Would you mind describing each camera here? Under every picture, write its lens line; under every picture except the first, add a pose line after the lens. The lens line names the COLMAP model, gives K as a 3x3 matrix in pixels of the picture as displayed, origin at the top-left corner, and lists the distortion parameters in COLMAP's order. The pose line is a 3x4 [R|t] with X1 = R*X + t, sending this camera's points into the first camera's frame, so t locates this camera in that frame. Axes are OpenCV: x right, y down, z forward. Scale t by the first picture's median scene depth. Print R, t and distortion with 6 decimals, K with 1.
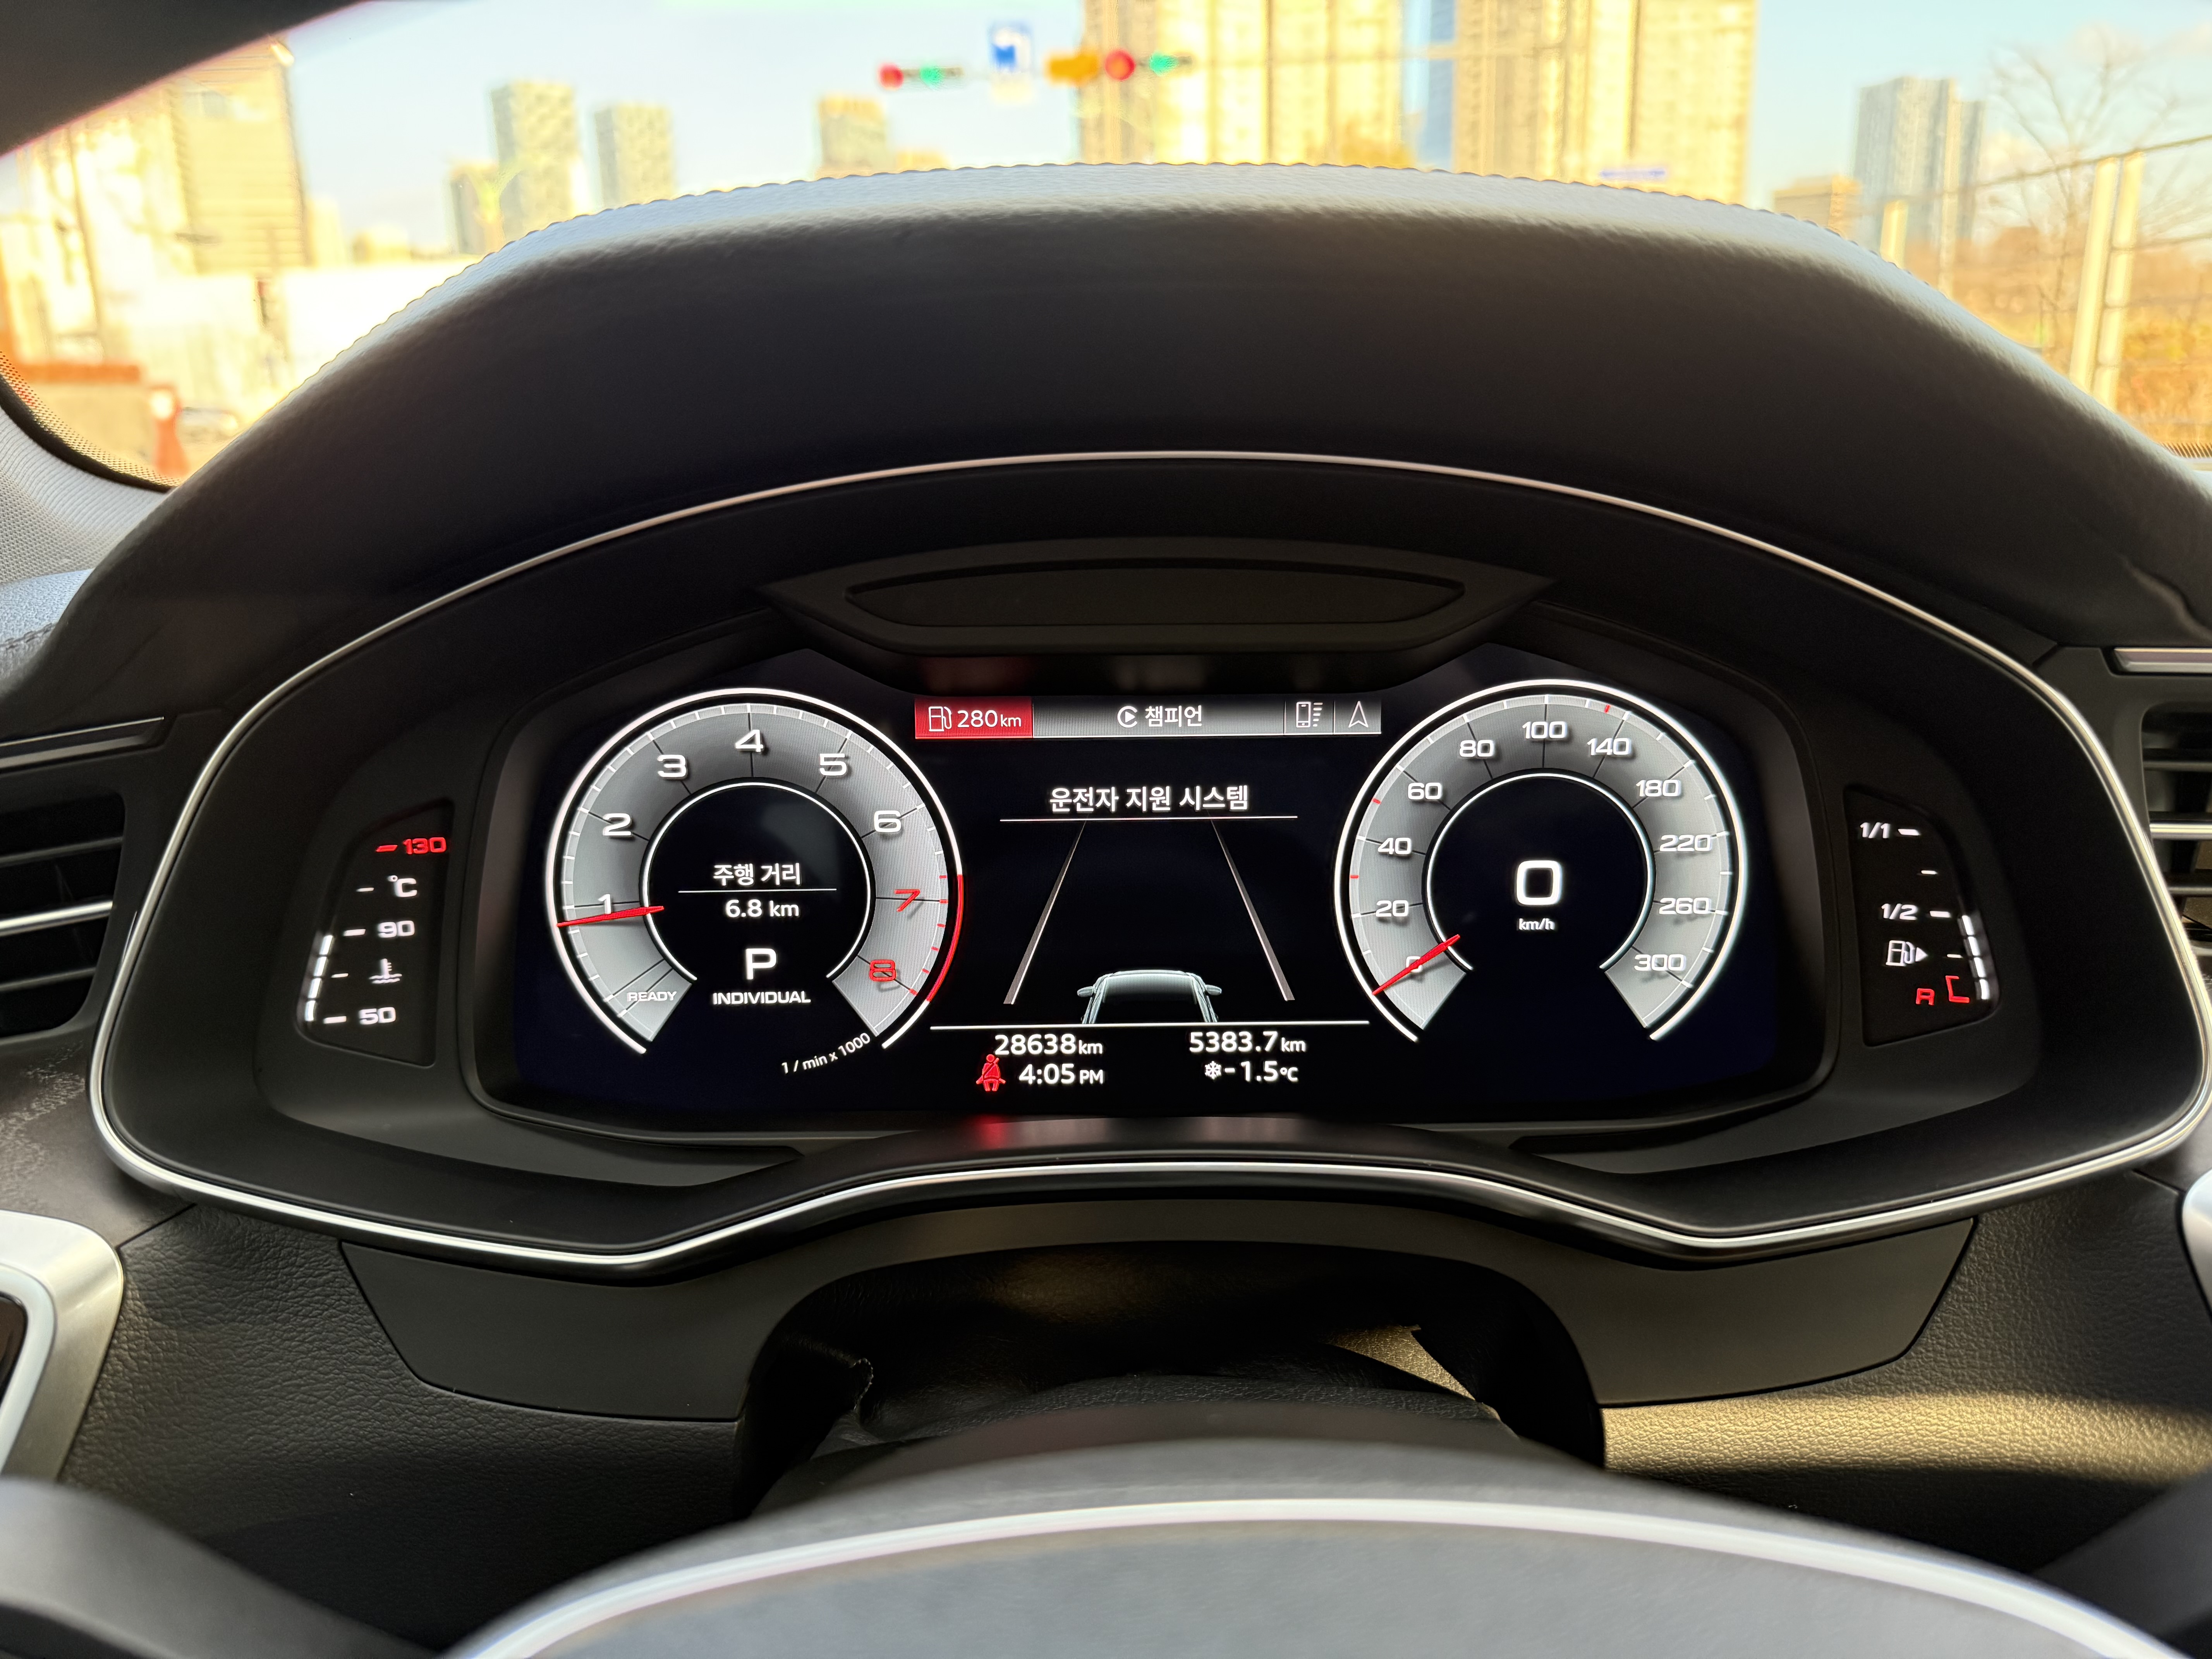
lens RADIAL K [[1561.5, 0, 1106.0], [0, 1561.5, 829.5], [0, 0, 1]] dist [0.045463, -0.089638]
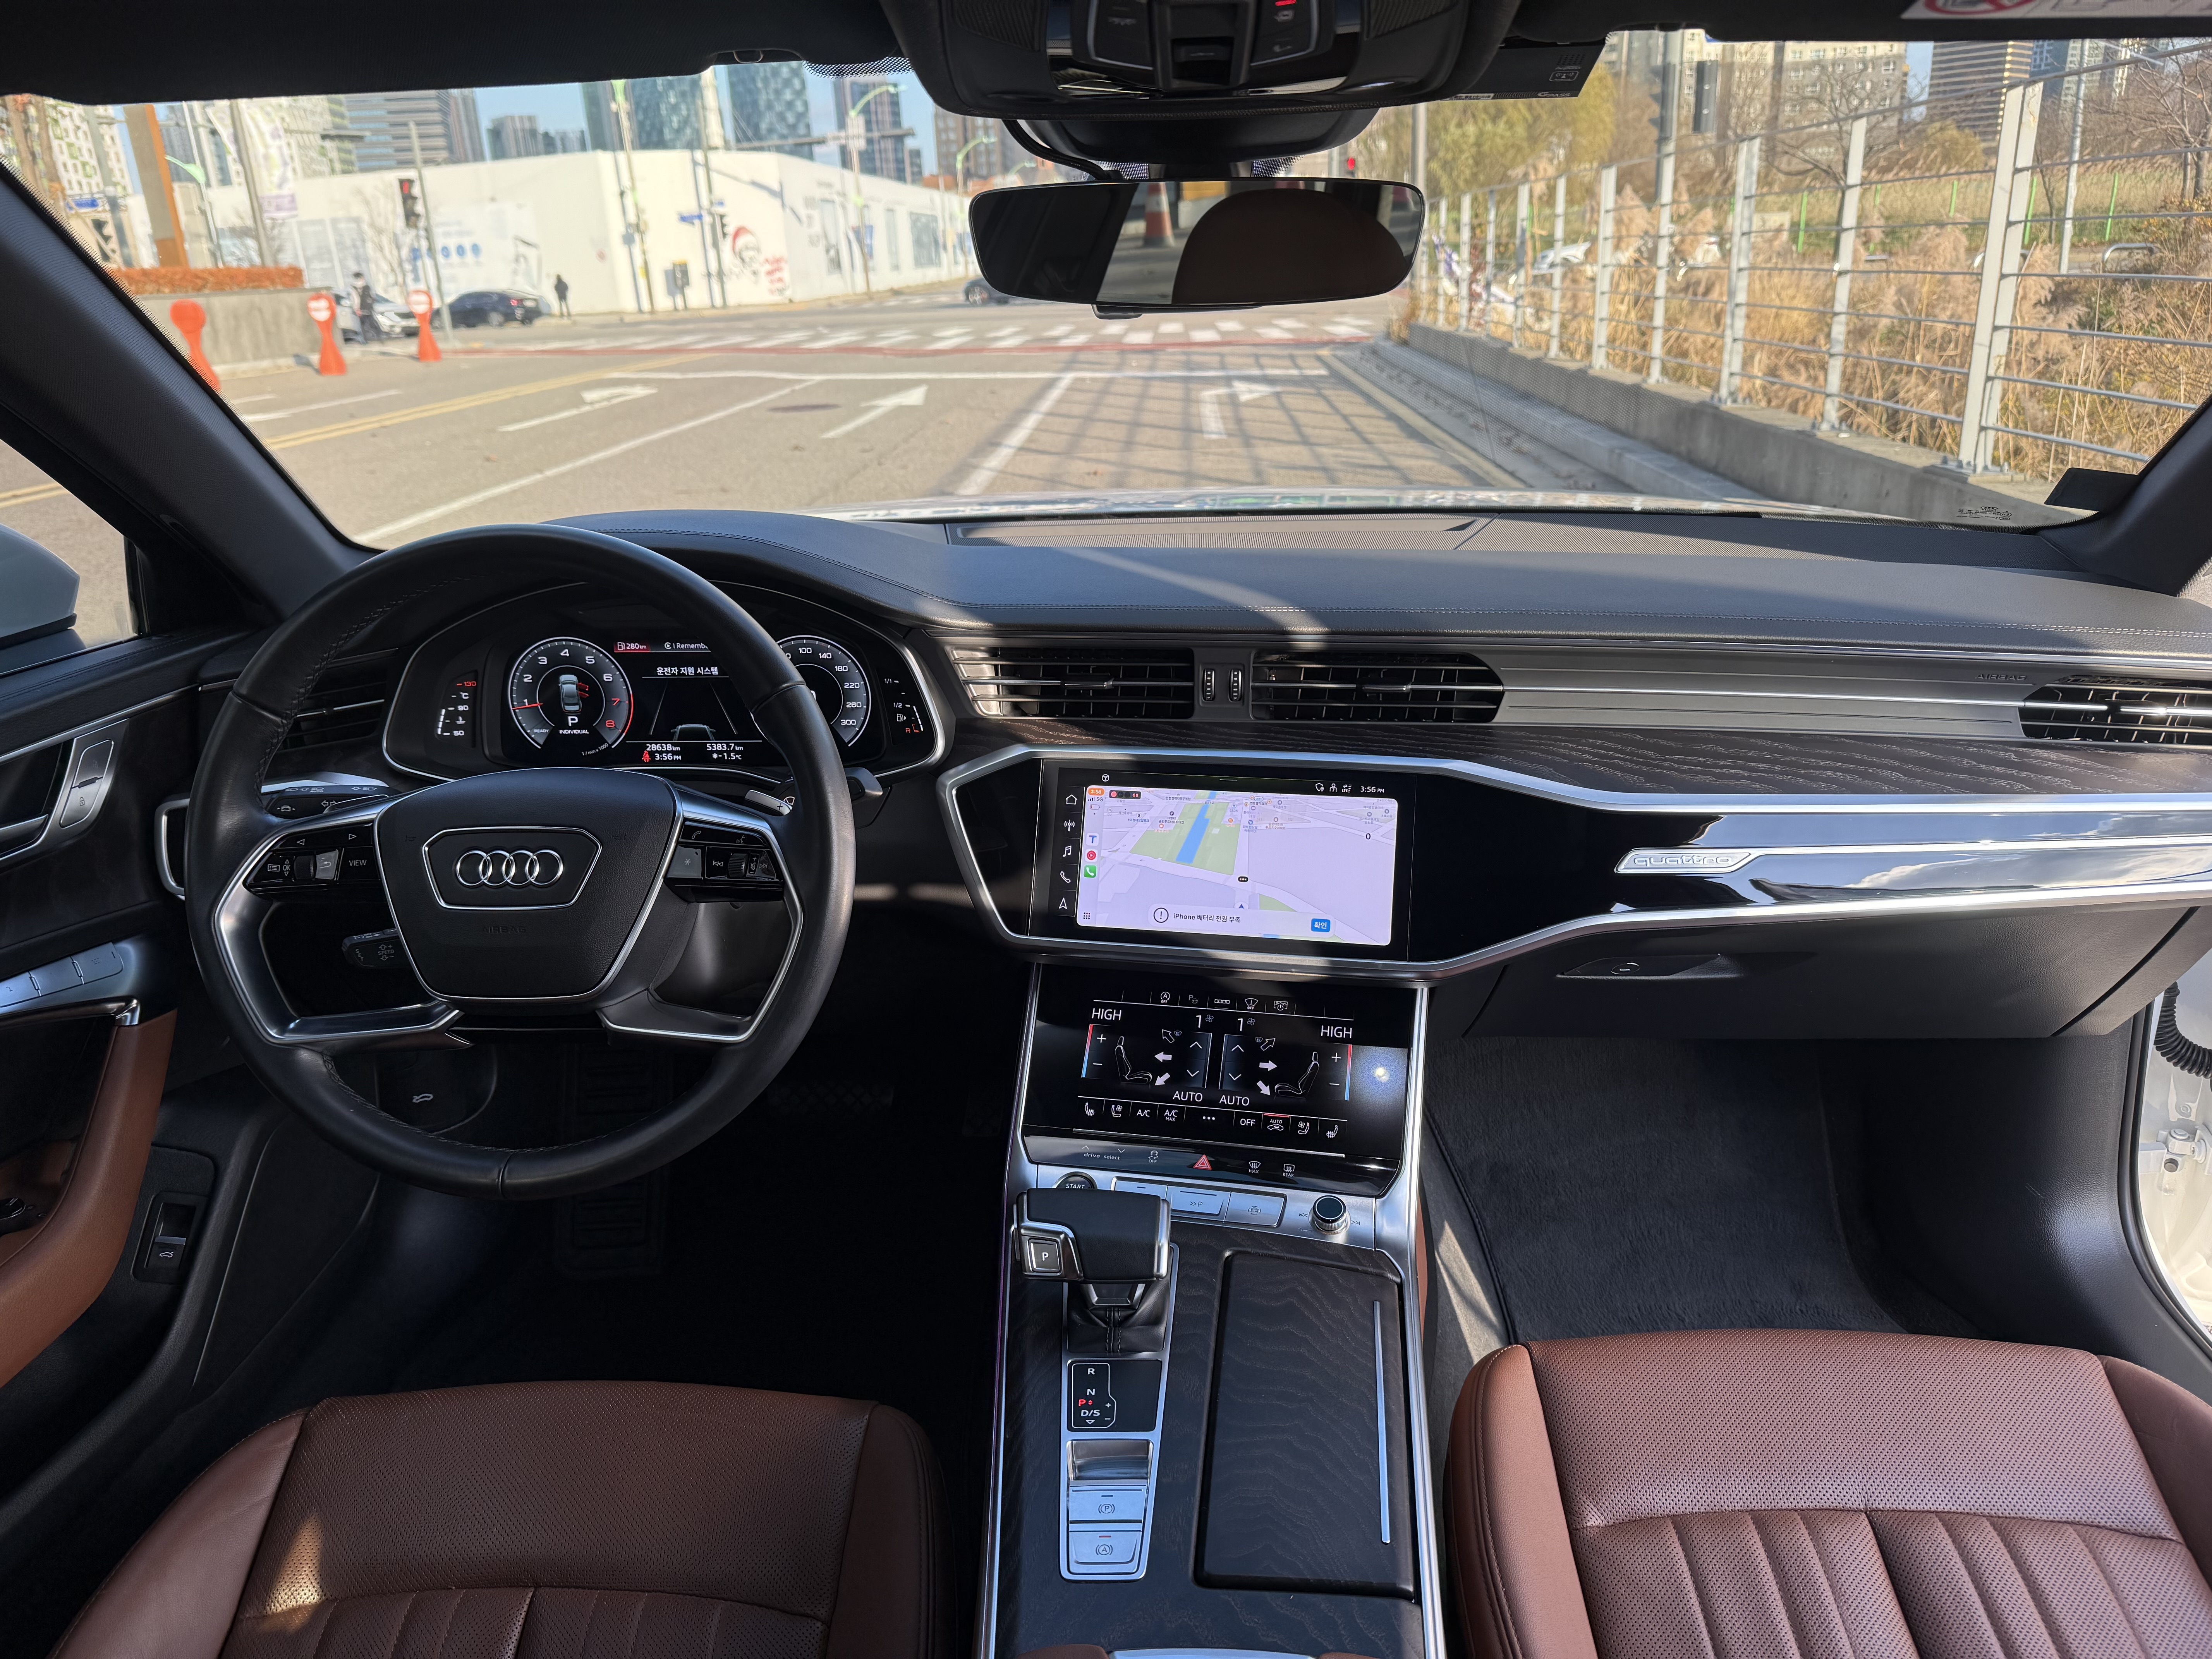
lens RADIAL K [[1564.2, 0, 1106.0], [0, 1564.2, 829.5], [0, 0, 1]] dist [0.105368, -0.129774]
pose [[0.995829, 0.006792, -0.090987, 1.203126], [0.000178, 0.997079, 0.076374, 0.059526], [0.091240, -0.076072, 0.992919, -2.222793]]
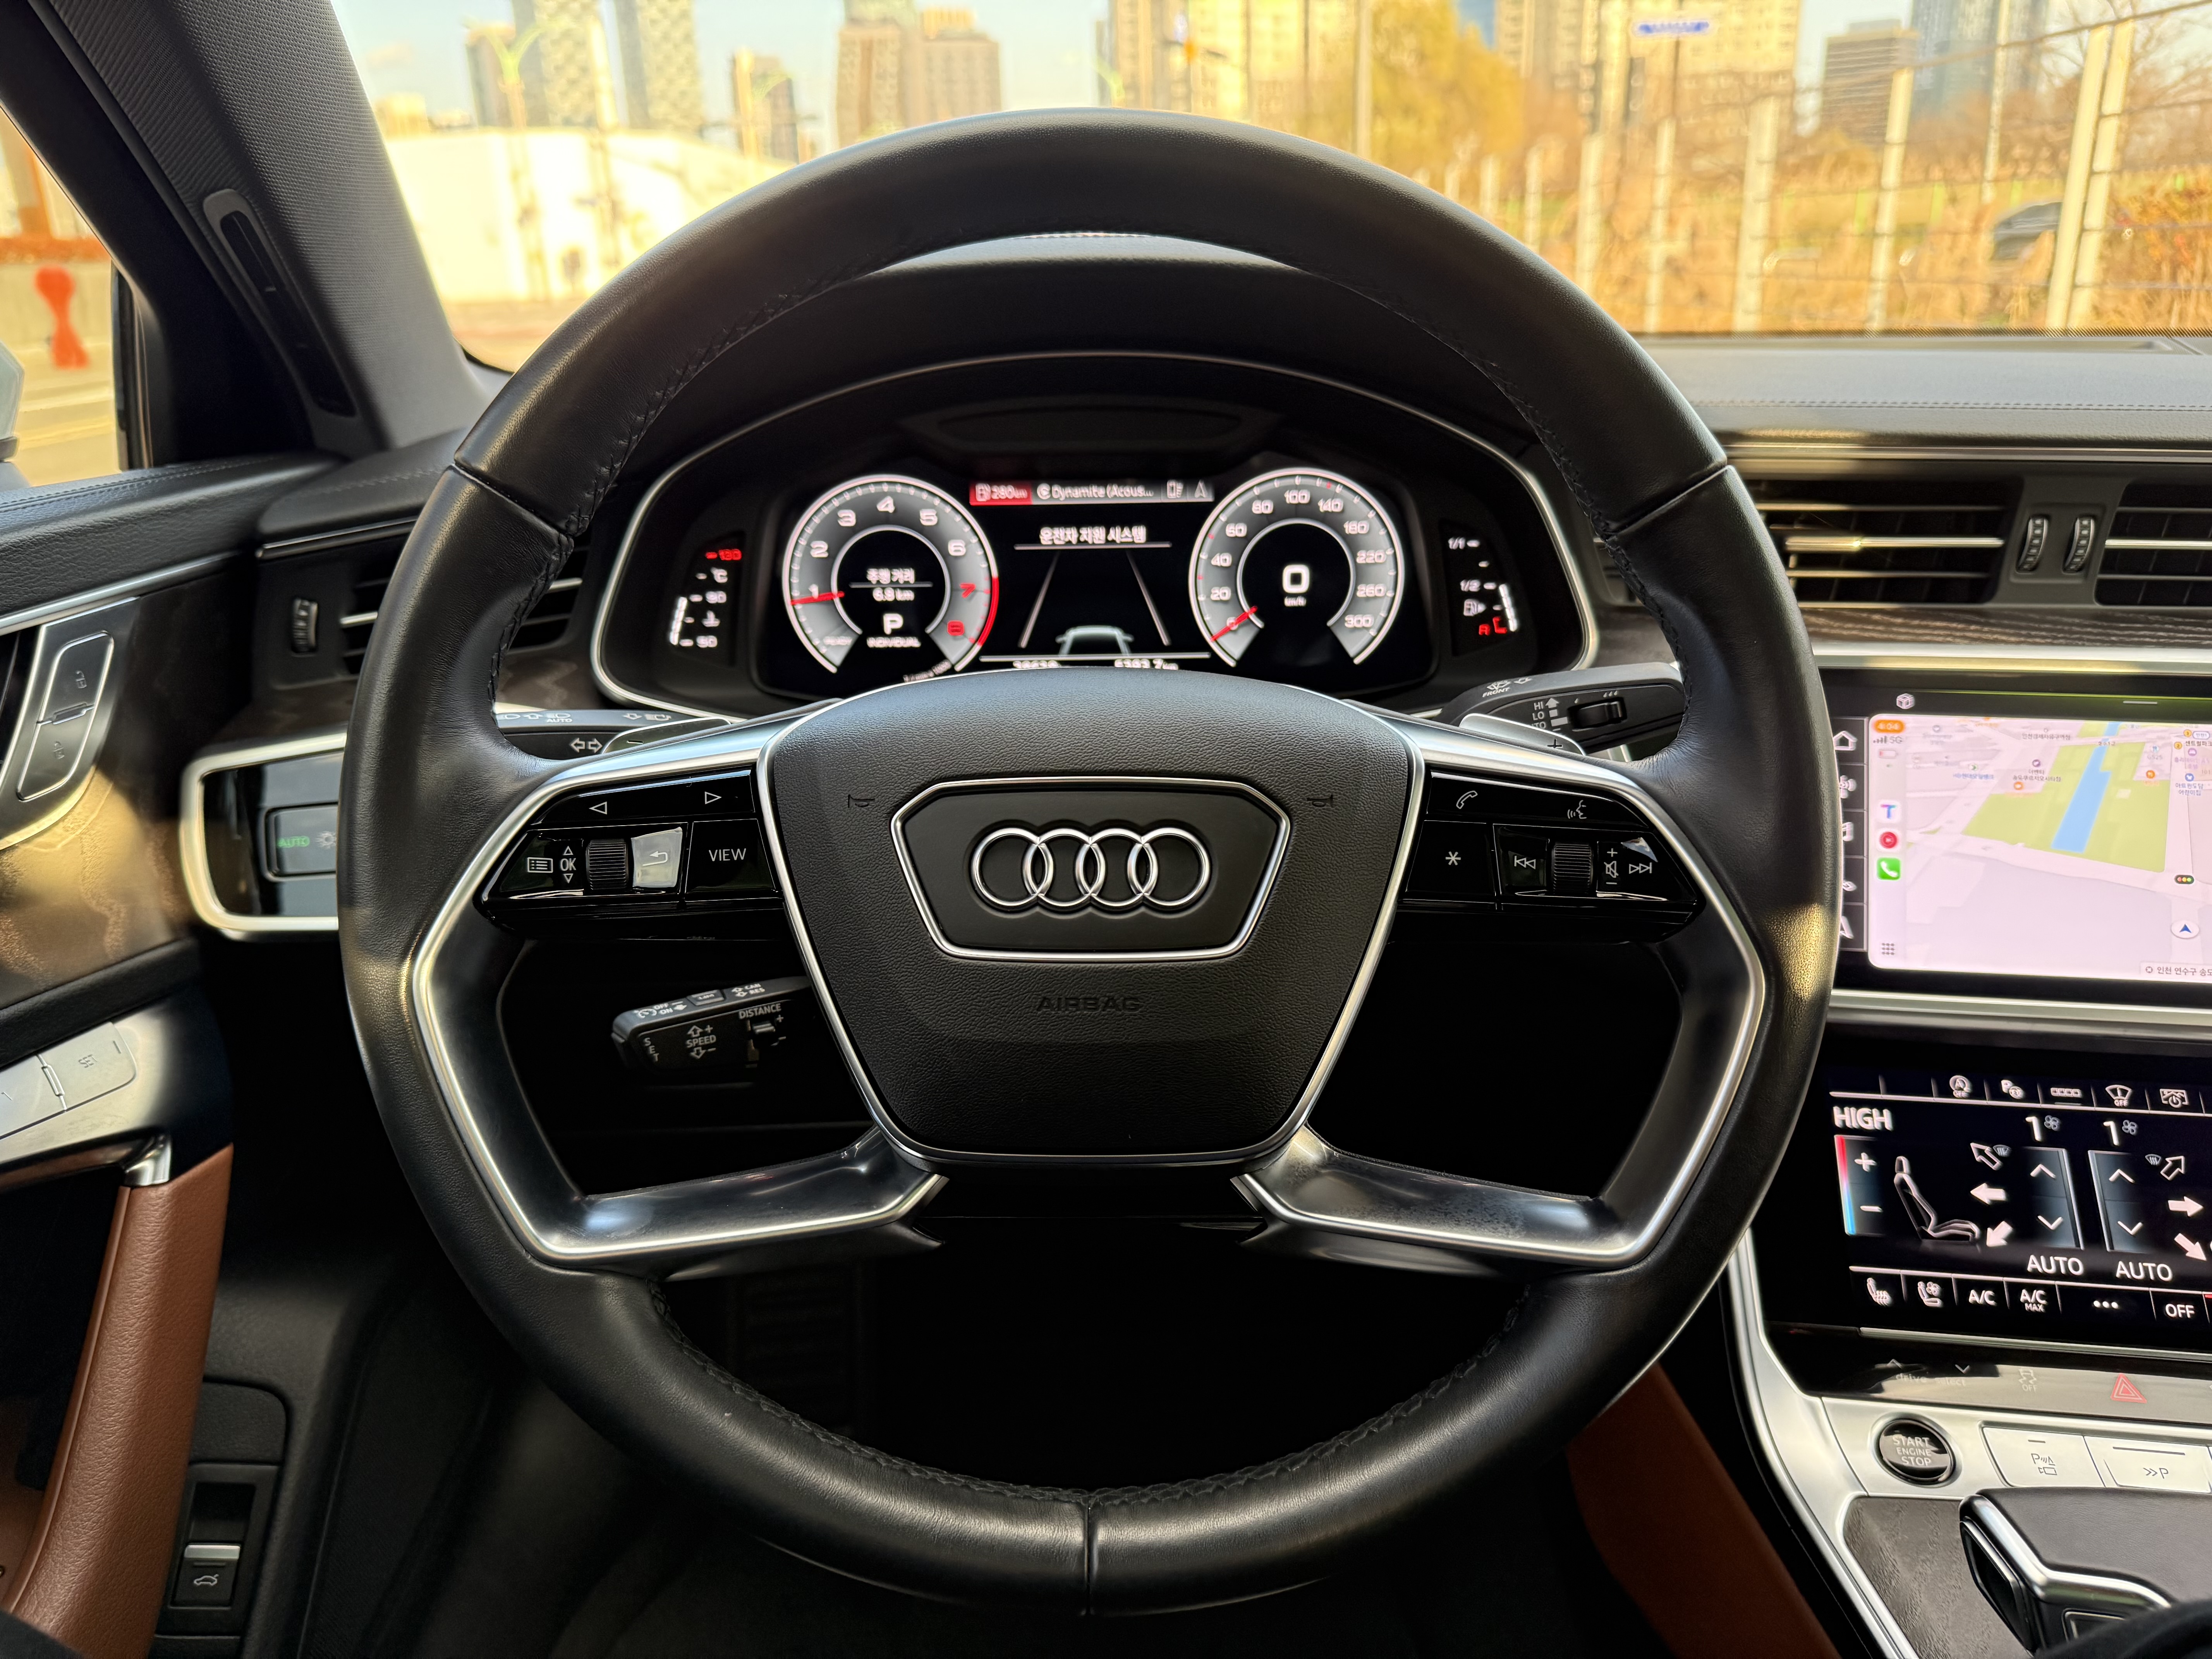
lens RADIAL K [[1564.2, 0, 1106.0], [0, 1564.2, 829.5], [0, 0, 1]] dist [0.105368, -0.129774]
pose [[0.999711, -0.002821, -0.023855, 0.089028], [0.004532, 0.997395, 0.071991, 0.202125], [0.023590, -0.072078, 0.997120, -0.955726]]
